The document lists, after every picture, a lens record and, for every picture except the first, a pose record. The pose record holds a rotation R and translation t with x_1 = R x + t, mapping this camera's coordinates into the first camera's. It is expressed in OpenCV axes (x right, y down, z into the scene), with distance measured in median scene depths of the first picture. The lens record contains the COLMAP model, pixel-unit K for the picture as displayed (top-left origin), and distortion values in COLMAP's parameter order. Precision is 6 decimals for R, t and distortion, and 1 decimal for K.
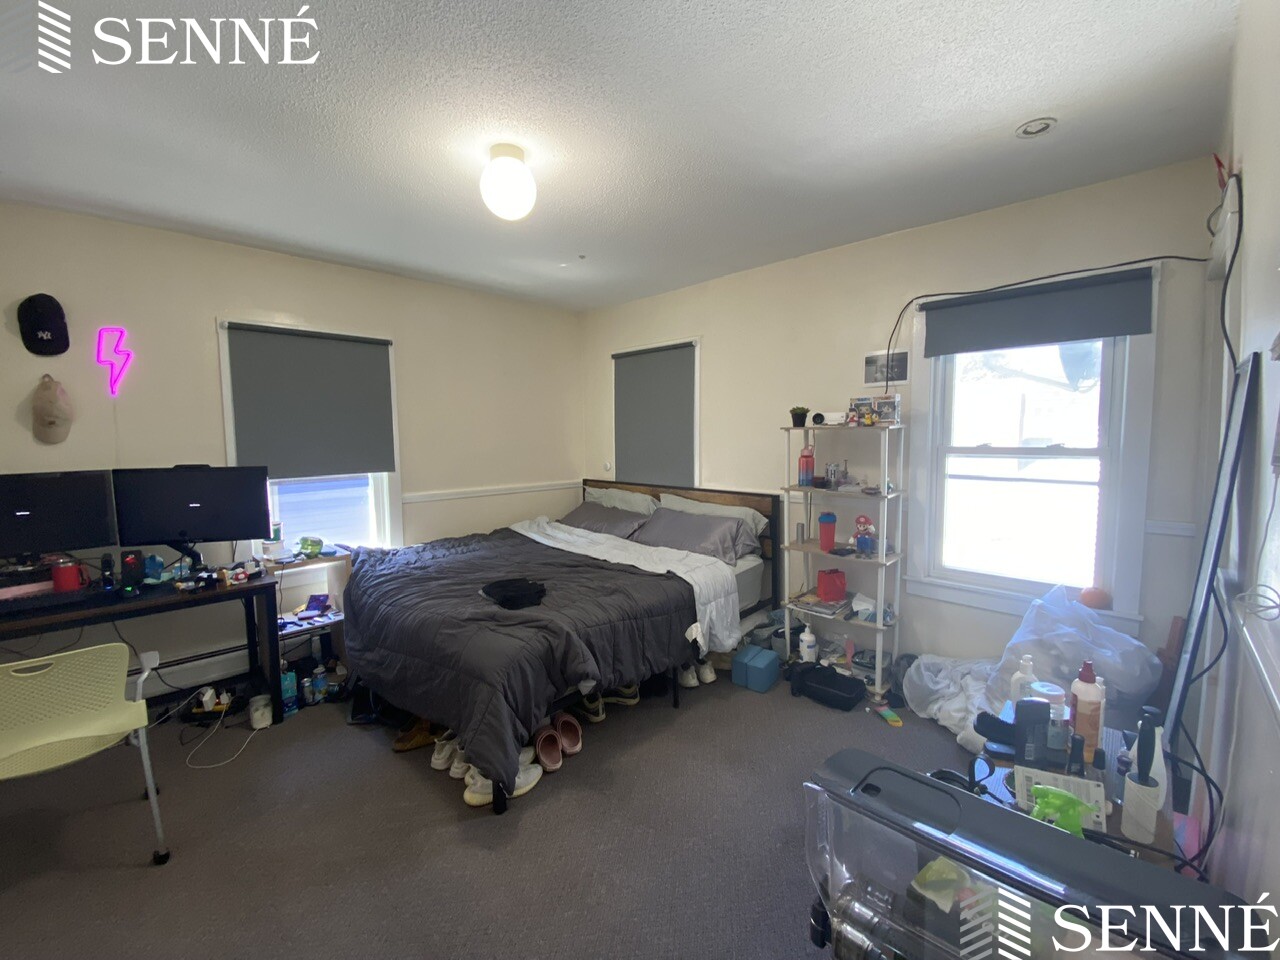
lens RADIAL K [[517.7, 0, 637.1], [0, 517.7, 476.4], [0, 0, 1]] dist [0.014165, -0.015936]
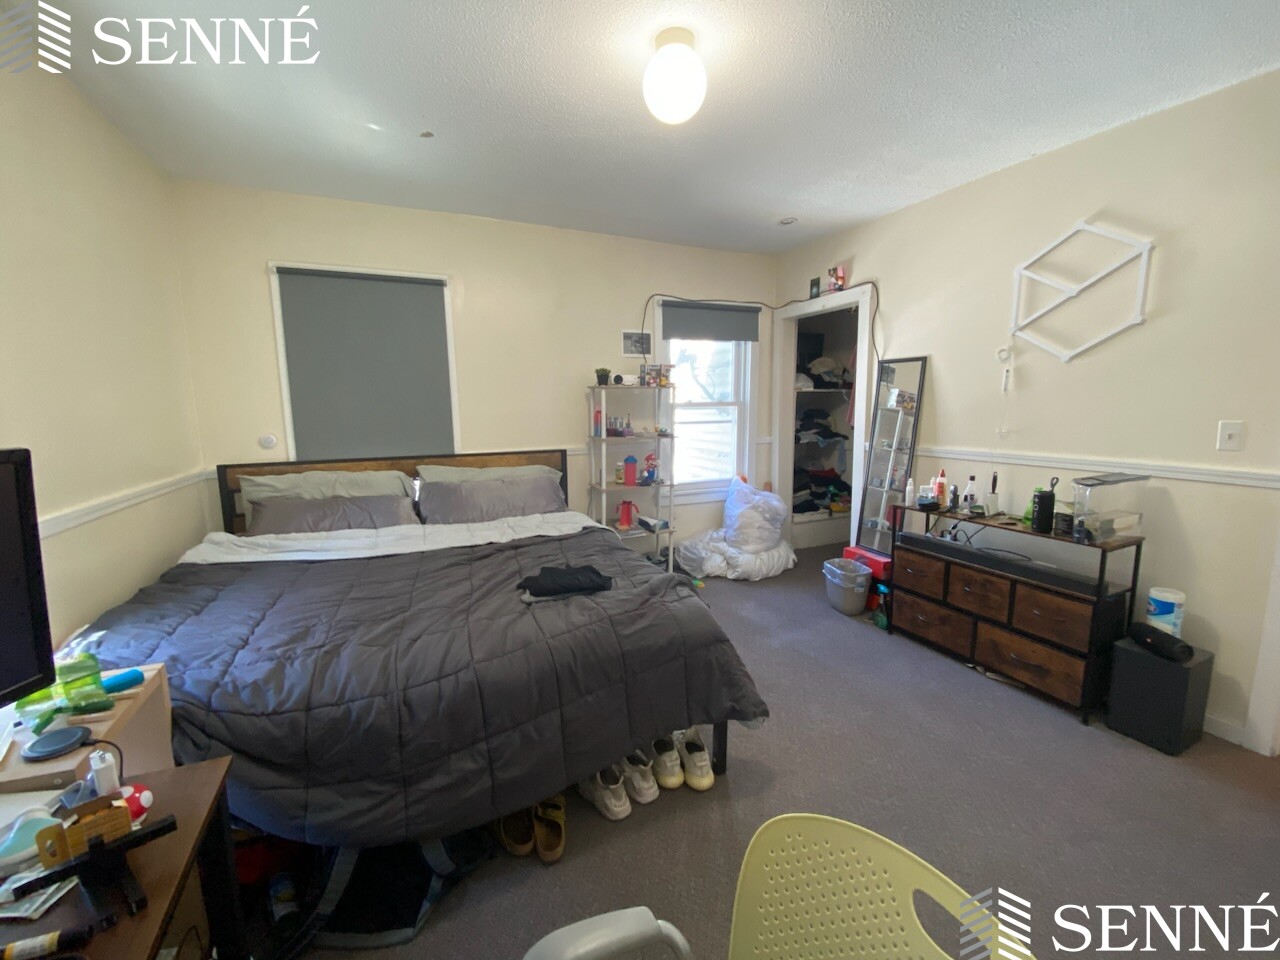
lens RADIAL K [[520.4, 0, 638.4], [0, 520.4, 477.6], [0, 0, 1]] dist [0.045820, -0.033134]
pose [[0.359841, -0.126869, 0.924348, -0.780431], [0.081481, 0.991200, 0.104324, -0.007534], [-0.929449, 0.037777, 0.367012, 0.510722]]
